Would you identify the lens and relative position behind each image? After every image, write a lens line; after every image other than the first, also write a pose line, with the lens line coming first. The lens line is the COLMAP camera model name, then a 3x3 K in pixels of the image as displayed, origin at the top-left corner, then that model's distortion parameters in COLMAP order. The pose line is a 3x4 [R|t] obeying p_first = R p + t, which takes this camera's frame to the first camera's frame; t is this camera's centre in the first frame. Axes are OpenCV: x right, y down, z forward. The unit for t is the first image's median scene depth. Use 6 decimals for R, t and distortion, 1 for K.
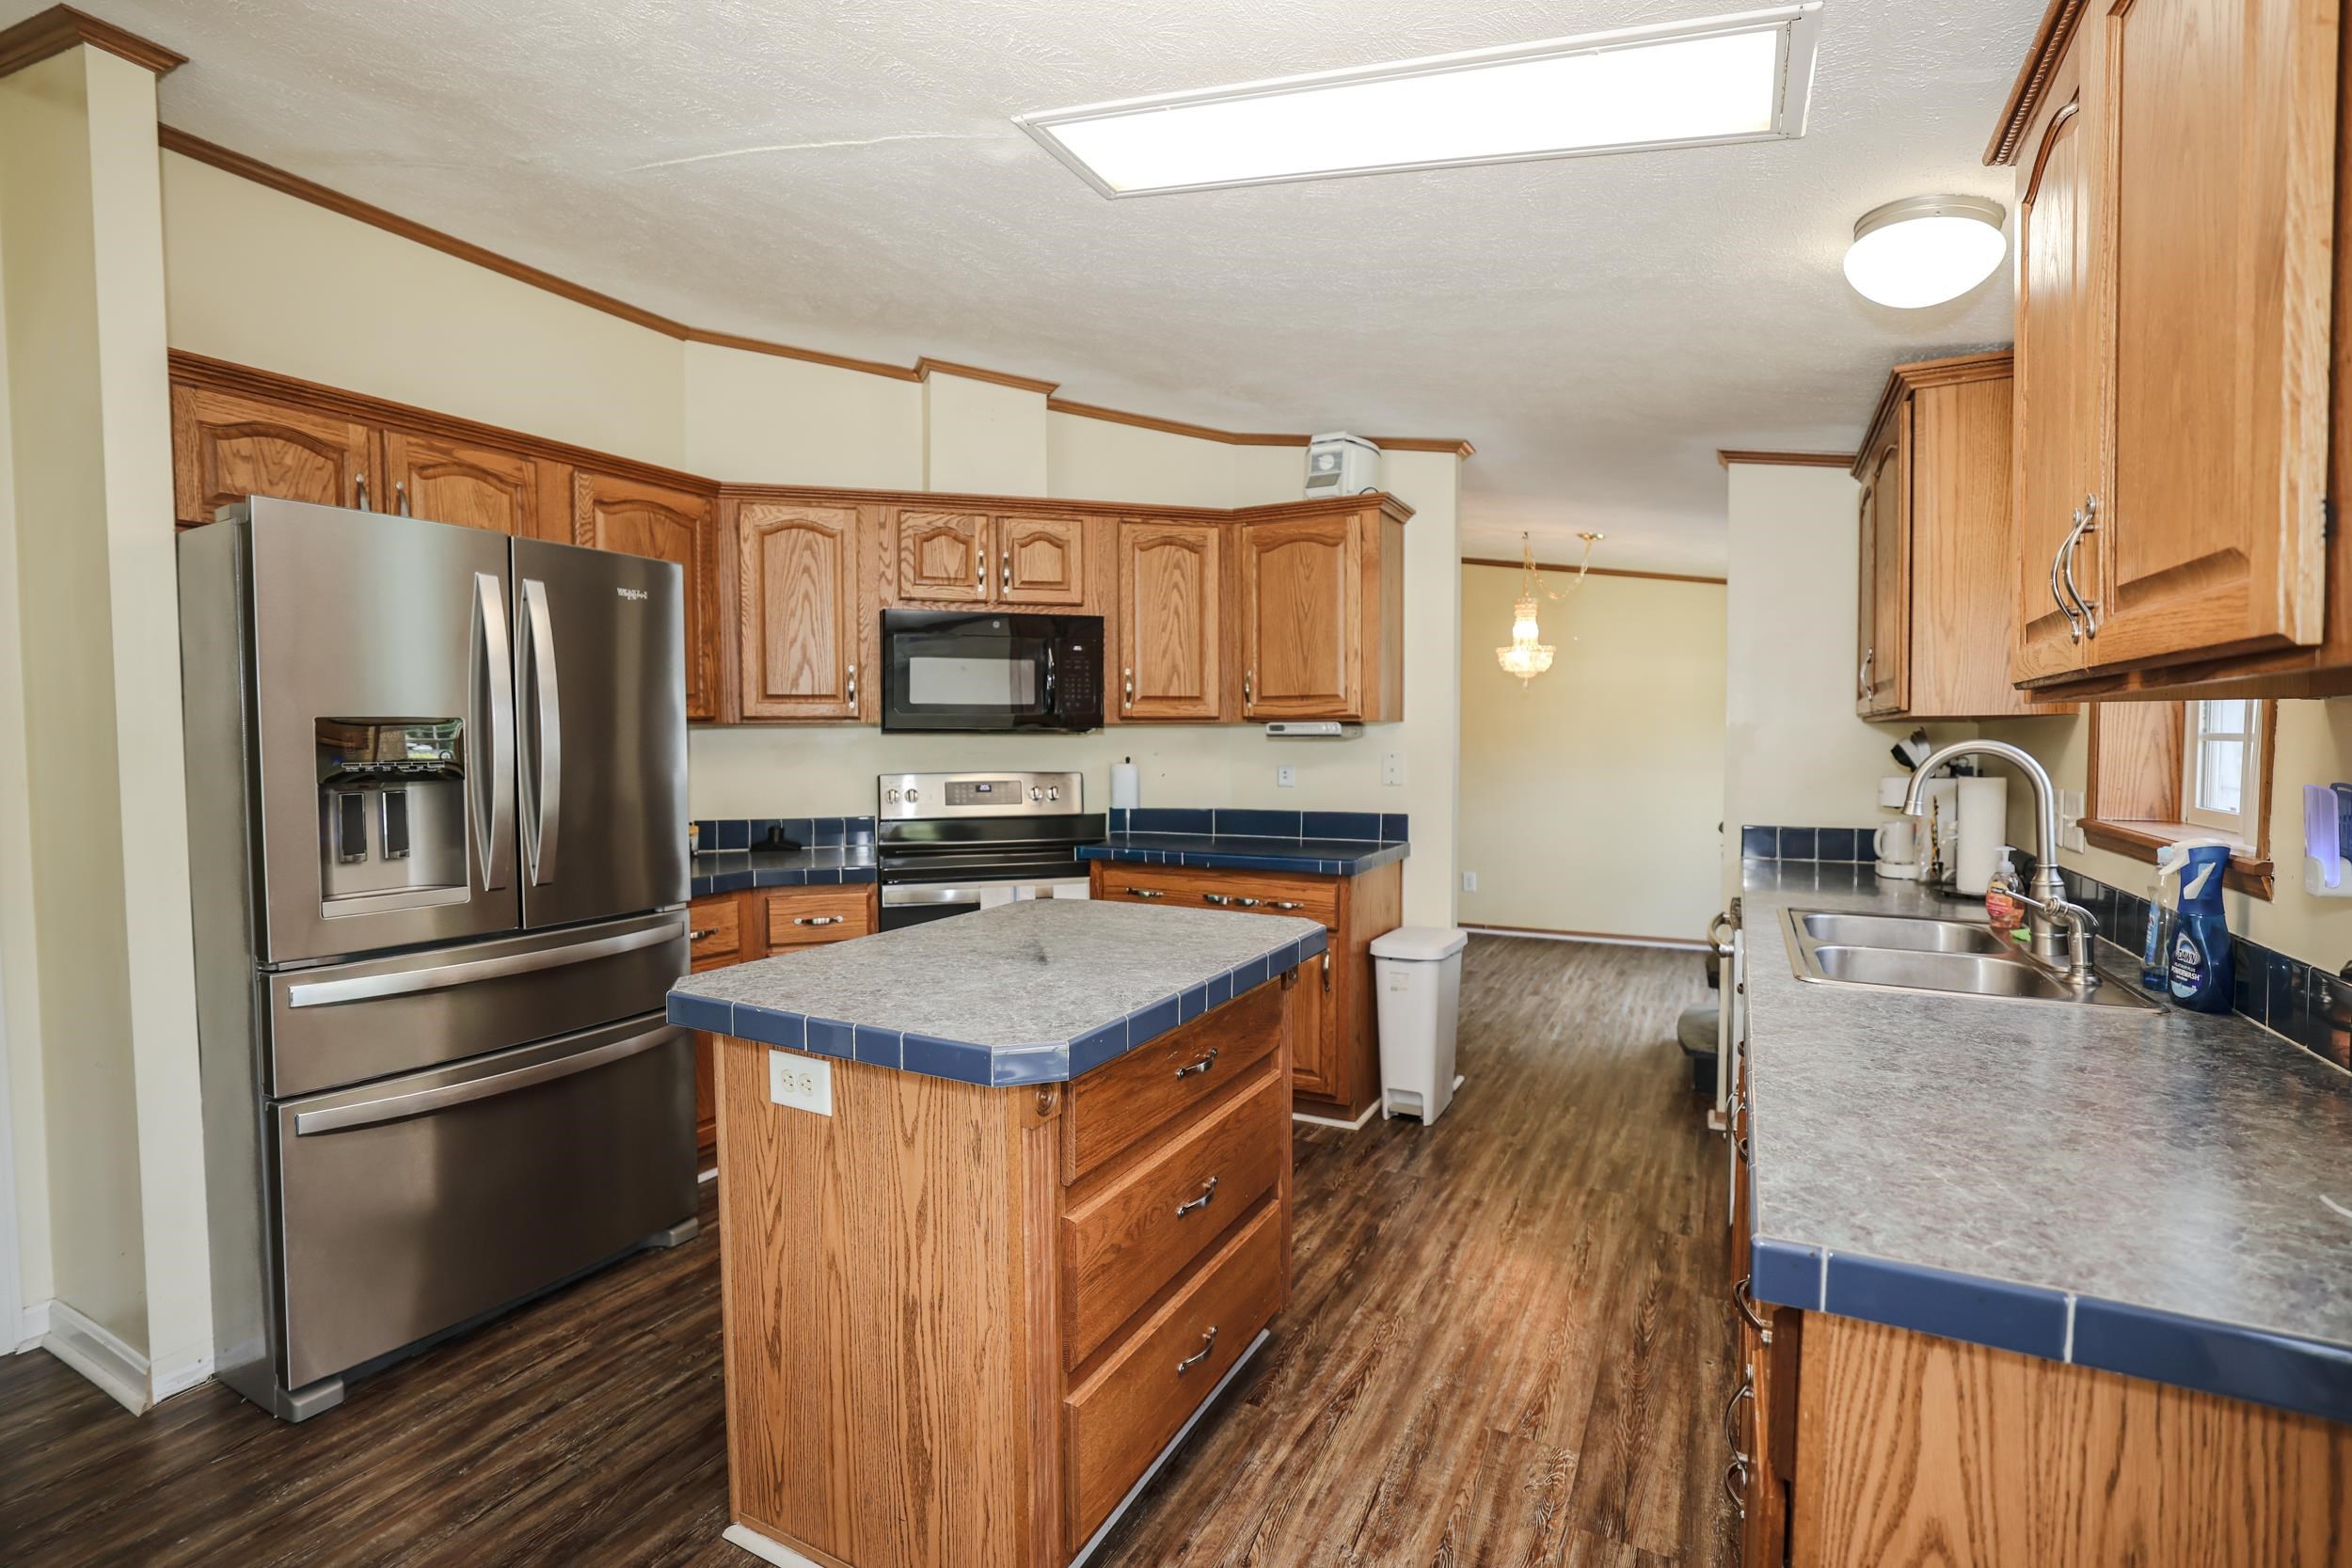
lens RADIAL K [[1025.4, 0, 1193.8], [0, 1025.4, 775.8], [0, 0, 1]] dist [-0.032915, 0.007152]
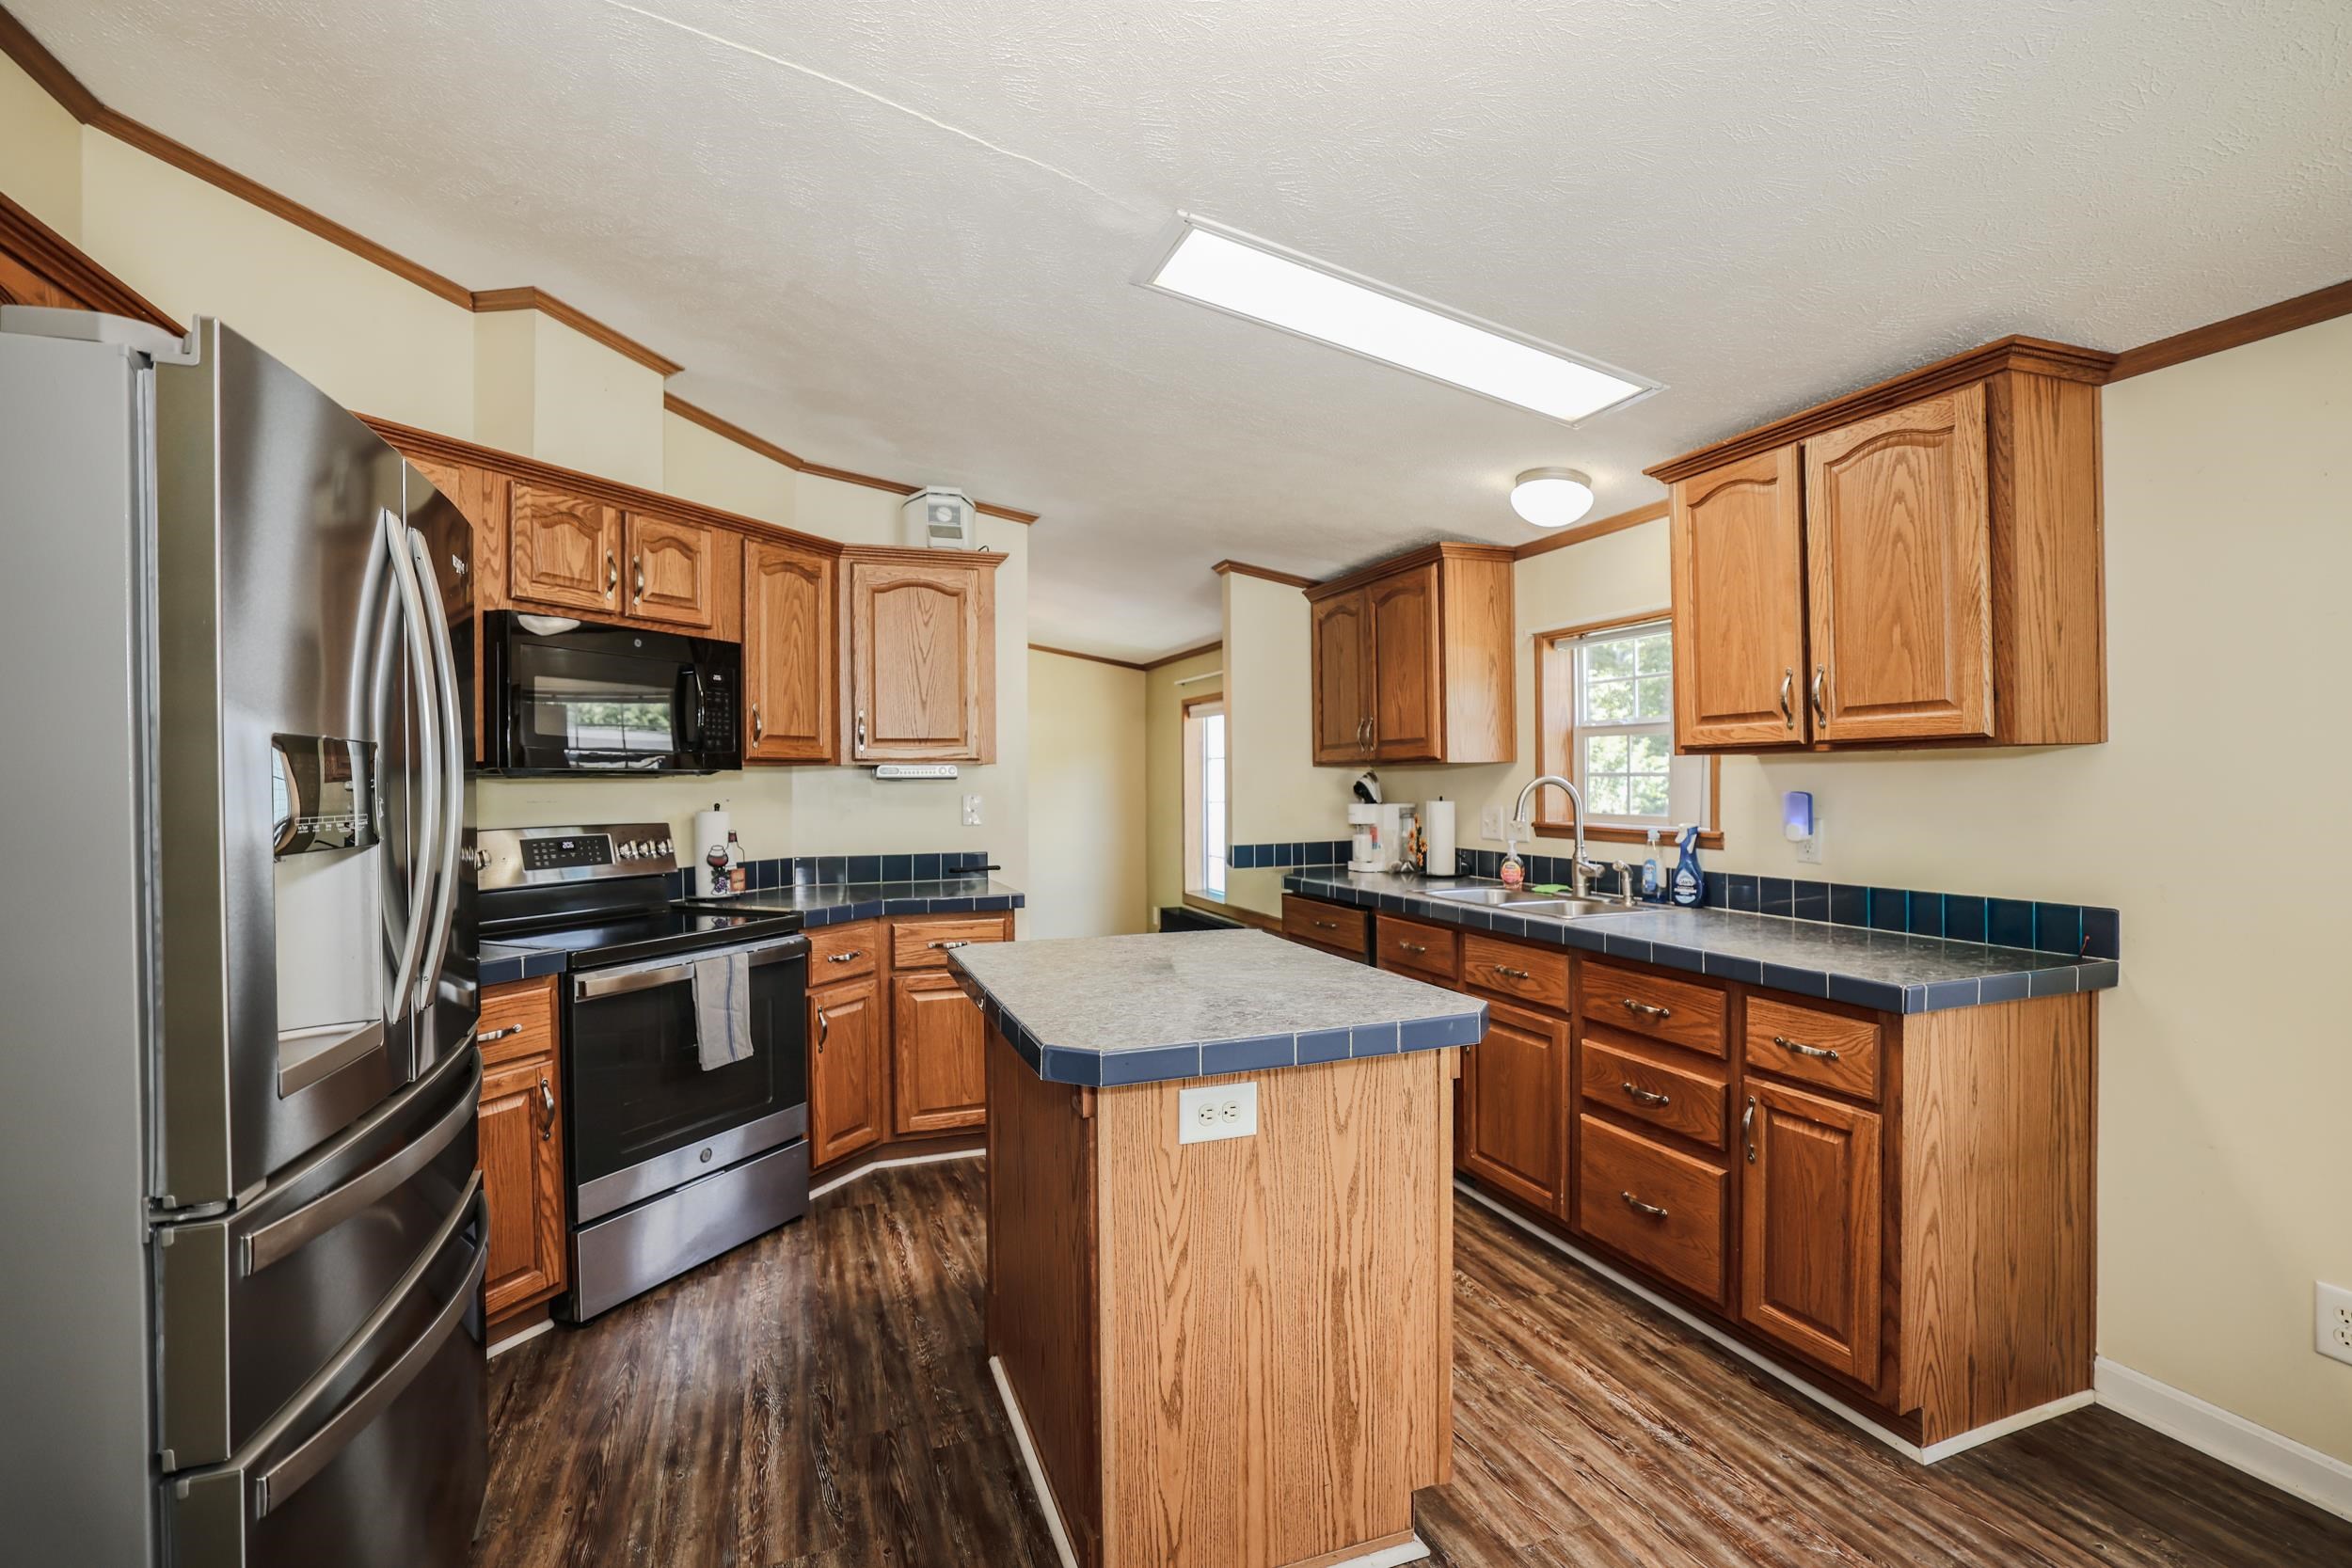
lens RADIAL K [[1025.4, 0, 1187.2], [0, 1025.4, 779.1], [0, 0, 1]] dist [-0.032915, 0.007152]
pose [[0.683201, -0.002535, 0.730226, -0.845217], [0.034279, 0.999003, -0.028604, -0.001569], [-0.729426, 0.044574, 0.682606, 0.231044]]
